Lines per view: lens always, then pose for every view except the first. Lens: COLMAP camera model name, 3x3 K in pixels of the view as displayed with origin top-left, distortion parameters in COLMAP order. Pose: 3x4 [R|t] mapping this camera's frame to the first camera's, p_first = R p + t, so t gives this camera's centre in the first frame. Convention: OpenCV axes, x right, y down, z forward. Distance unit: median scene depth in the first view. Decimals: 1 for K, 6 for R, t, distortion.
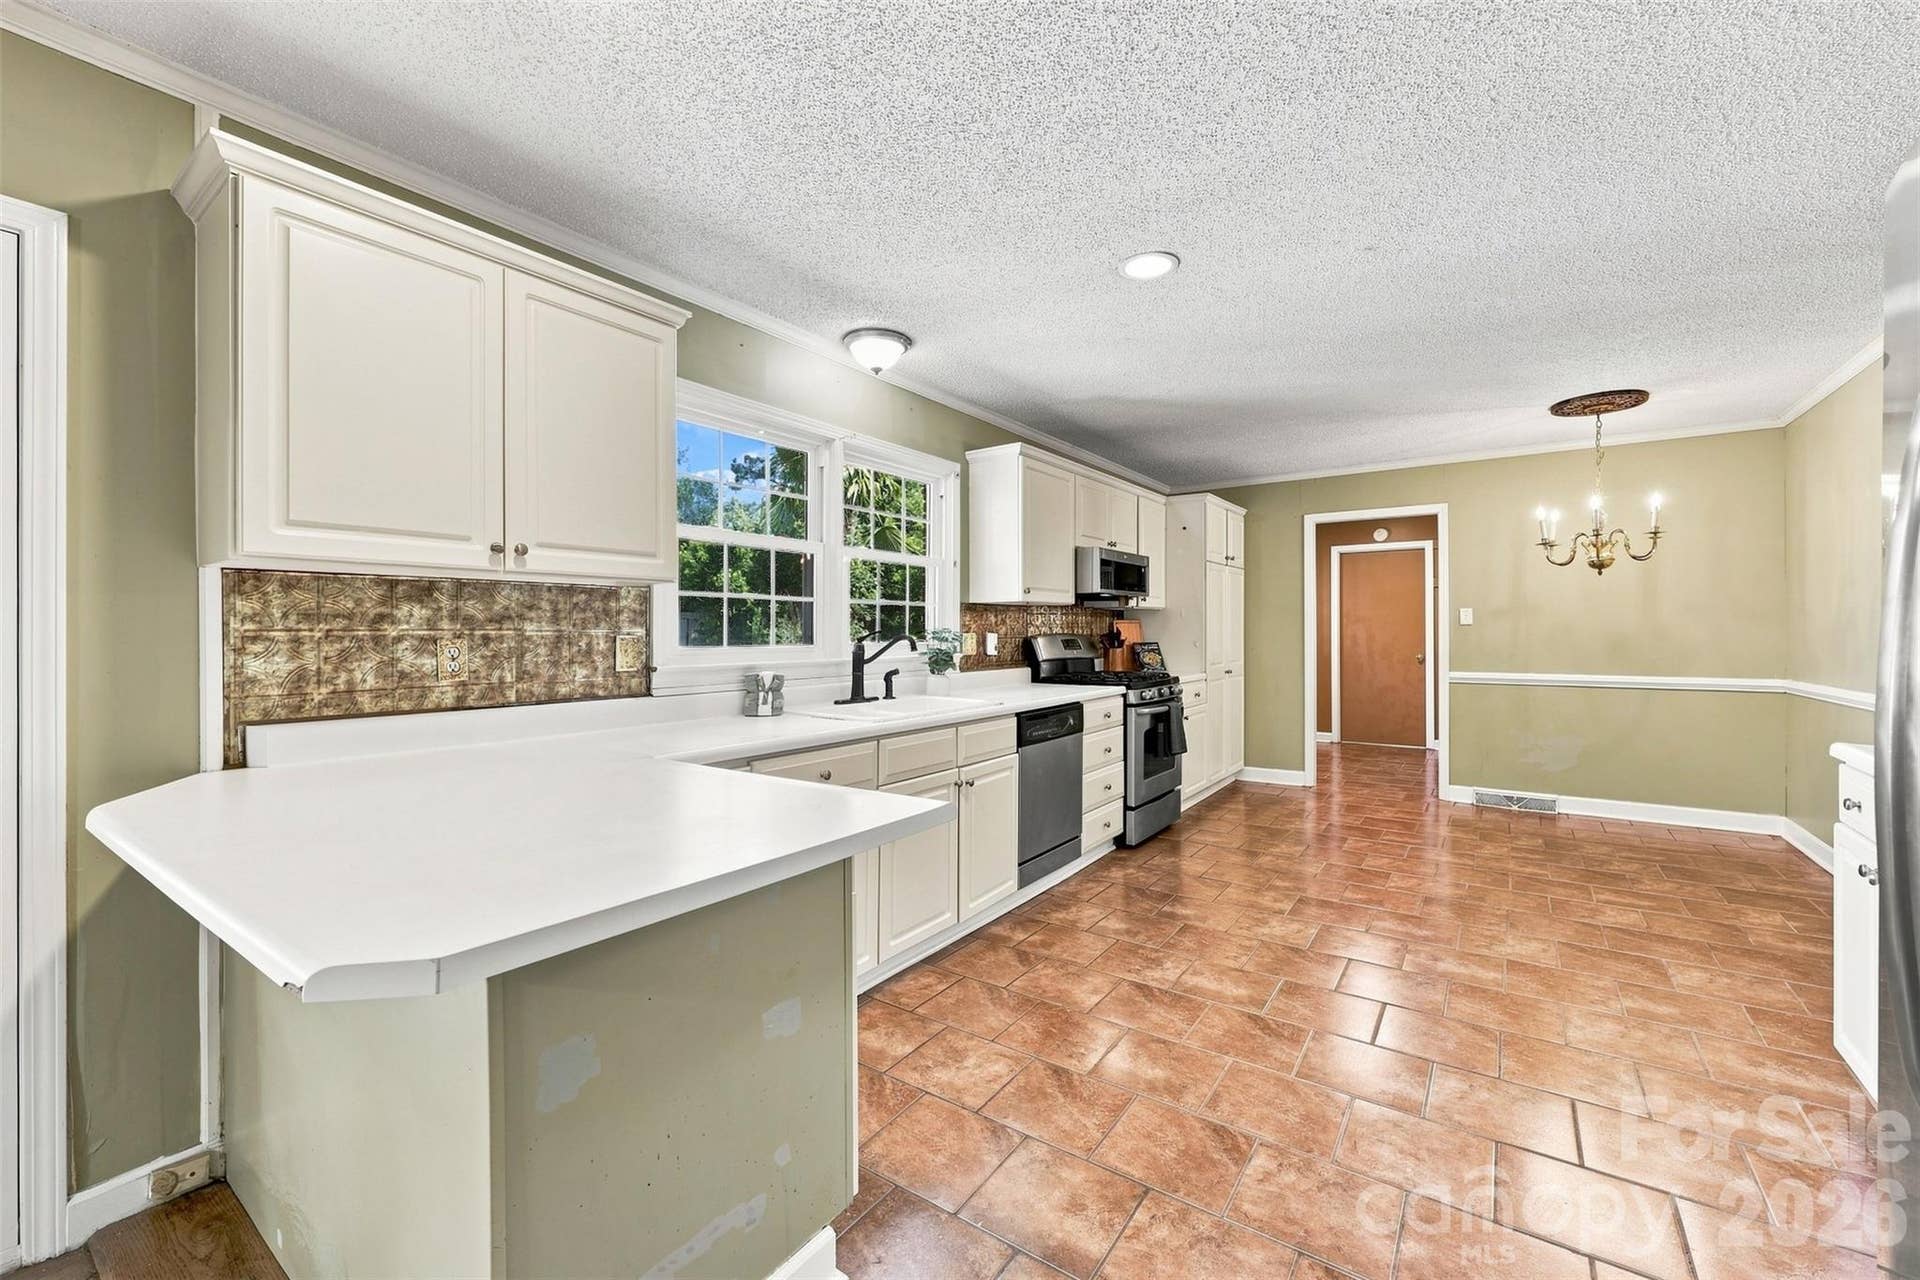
lens RADIAL K [[773.0, 0, 961.7], [0, 773.0, 634.8], [0, 0, 1]] dist [0.011578, 0.000126]
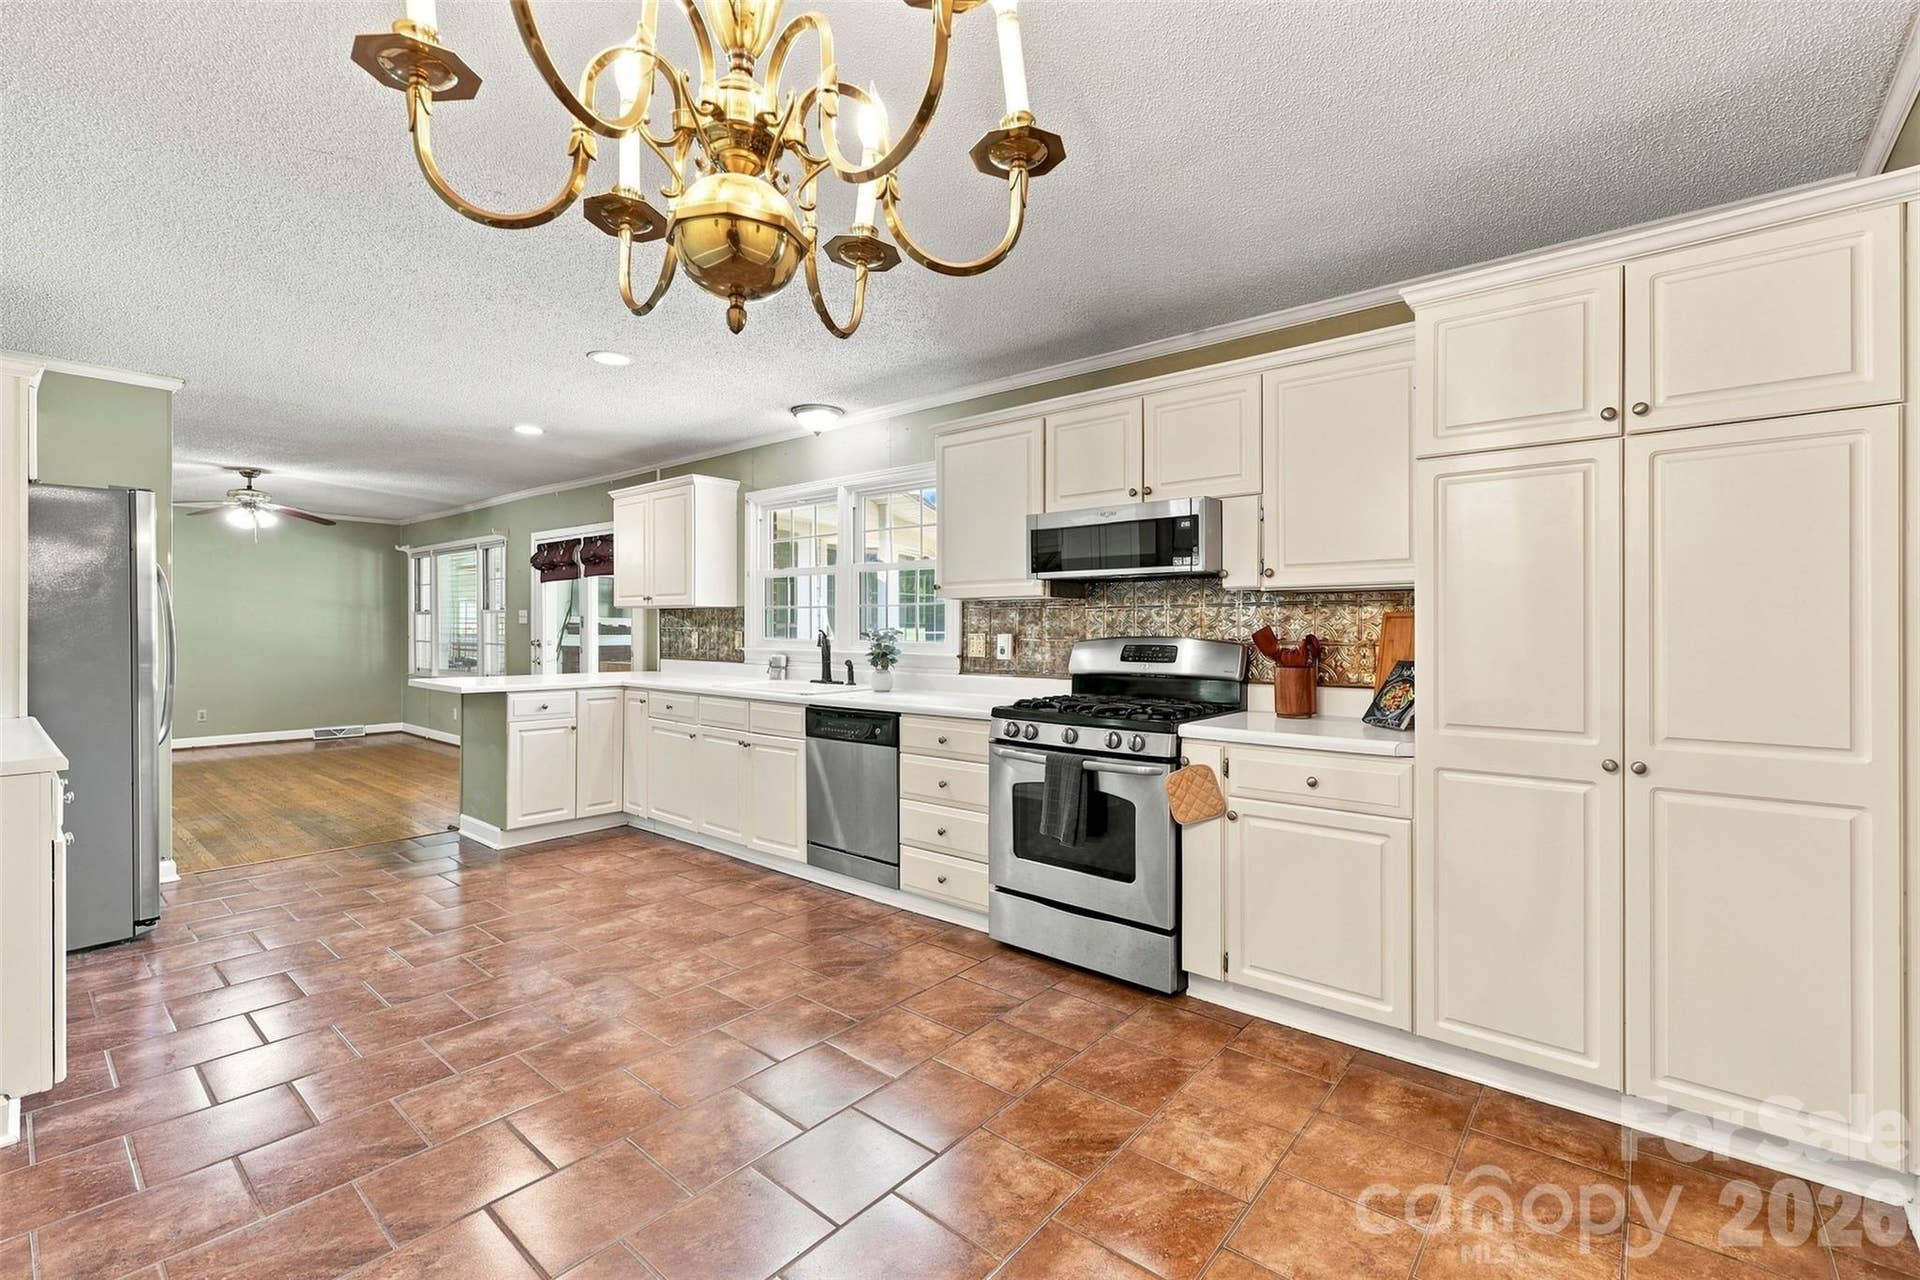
lens RADIAL K [[834.1, 0, 960.9], [0, 834.1, 629.6], [0, 0, 1]] dist [0.017260, 0.000560]
pose [[-0.094873, 0.007423, -0.995462, 1.632248], [-0.005408, 0.999954, 0.007972, -0.023248], [0.995475, 0.006140, -0.094828, 1.743955]]
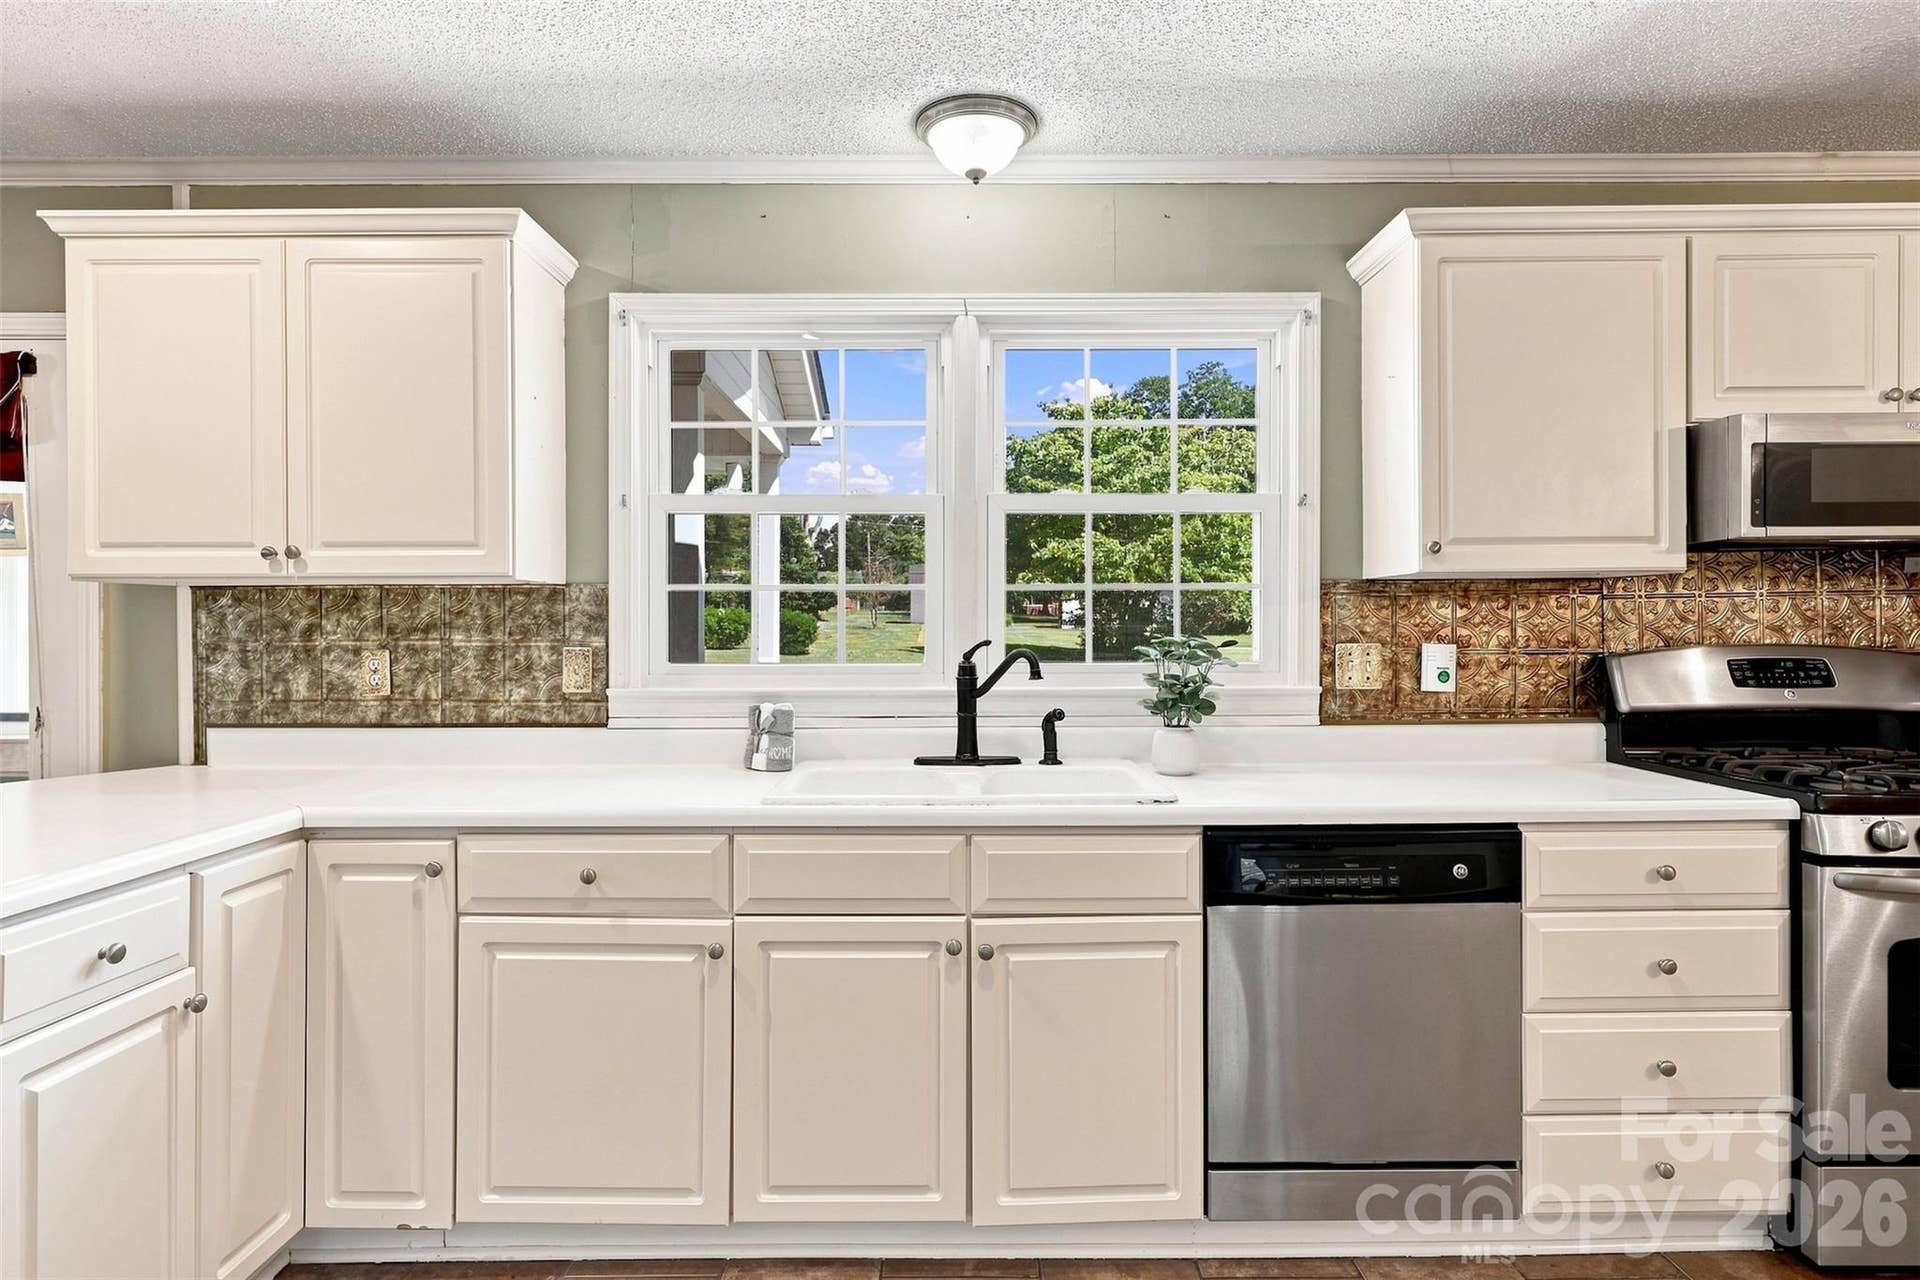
lens RADIAL K [[1020.2, 0, 951.7], [0, 1020.2, 637.1], [0, 0, 1]] dist [0.005452, 0.001268]
pose [[0.578579, 0.006943, -0.815597, 0.610704], [-0.001139, 0.999970, 0.007705, -0.016947], [0.815626, -0.003529, 0.578569, 0.700614]]
